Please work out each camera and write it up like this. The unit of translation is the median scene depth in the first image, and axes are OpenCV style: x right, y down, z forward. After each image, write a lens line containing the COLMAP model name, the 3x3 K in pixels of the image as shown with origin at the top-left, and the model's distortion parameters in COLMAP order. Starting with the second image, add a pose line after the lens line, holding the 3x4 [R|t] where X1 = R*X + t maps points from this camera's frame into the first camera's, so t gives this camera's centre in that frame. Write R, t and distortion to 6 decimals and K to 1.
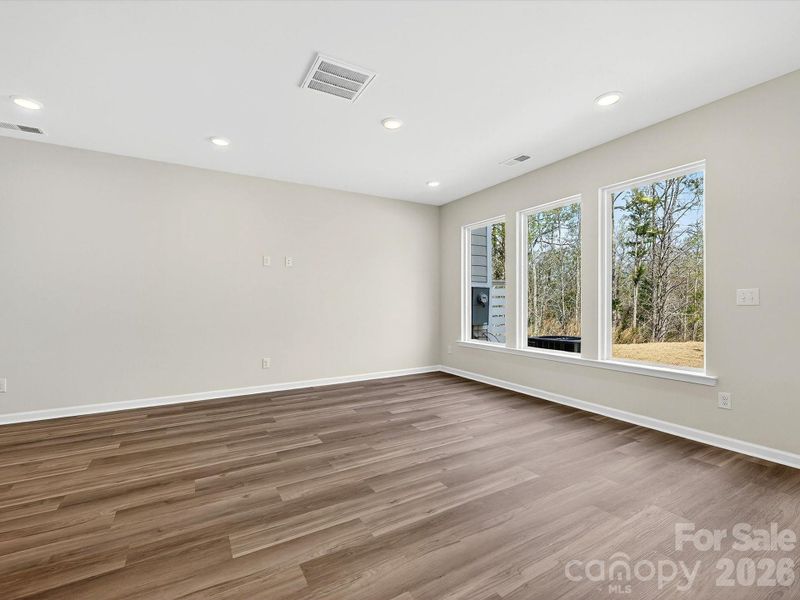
lens RADIAL K [[362.2, 0, 401.5], [0, 362.2, 297.8], [0, 0, 1]] dist [0.002451, 0.000223]
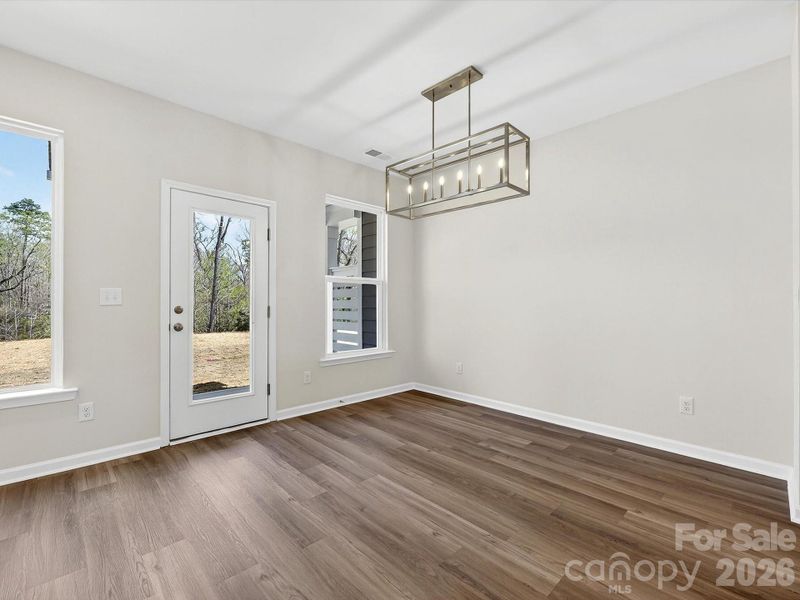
lens RADIAL K [[362.2, 0, 401.5], [0, 362.2, 297.8], [0, 0, 1]] dist [0.002451, 0.000223]
pose [[-0.229755, 0.013978, 0.973148, -0.165376], [-0.013887, 0.999748, -0.017638, 0.007261], [-0.973149, -0.017567, -0.229503, 0.465173]]
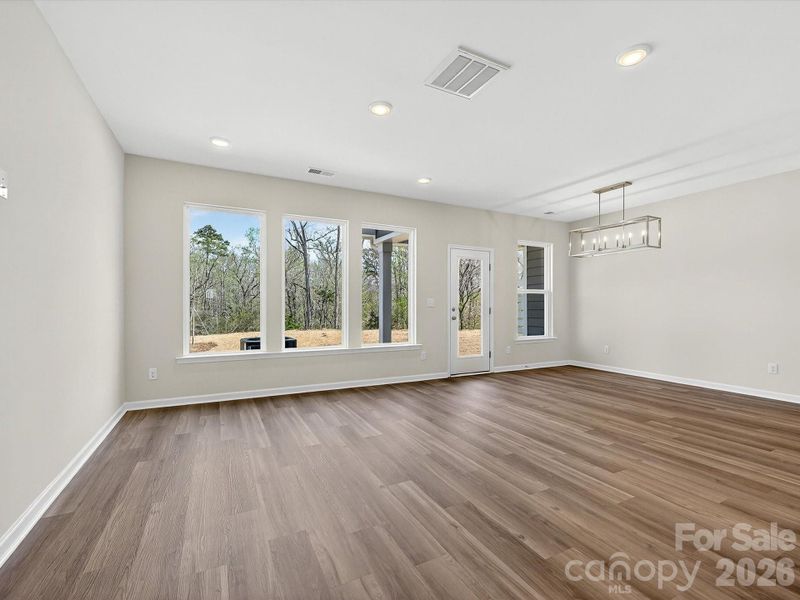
lens RADIAL K [[355.8, 0, 400.0], [0, 355.8, 300.0], [0, 0, 1]] dist [-0.002359, -0.000679]
pose [[0.068339, 0.015992, 0.997534, -1.065654], [-0.015317, 0.999770, -0.014979, 0.014691], [-0.997545, -0.014255, 0.068568, 1.032255]]
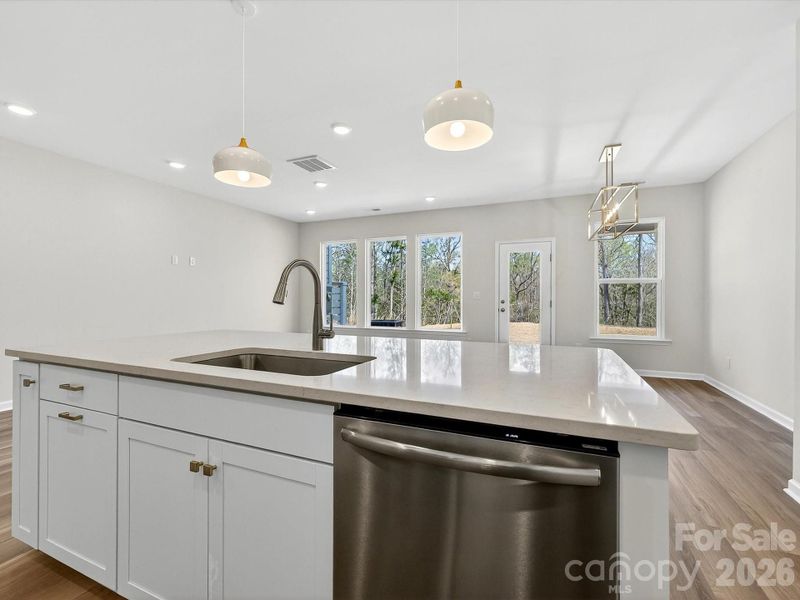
lens RADIAL K [[362.2, 0, 401.5], [0, 362.2, 297.8], [0, 0, 1]] dist [0.002451, 0.000223]
pose [[0.809030, 0.005497, 0.587741, -0.799237], [-0.011571, 0.999911, 0.006576, 0.001248], [-0.587653, -0.012121, 0.809022, -0.589450]]
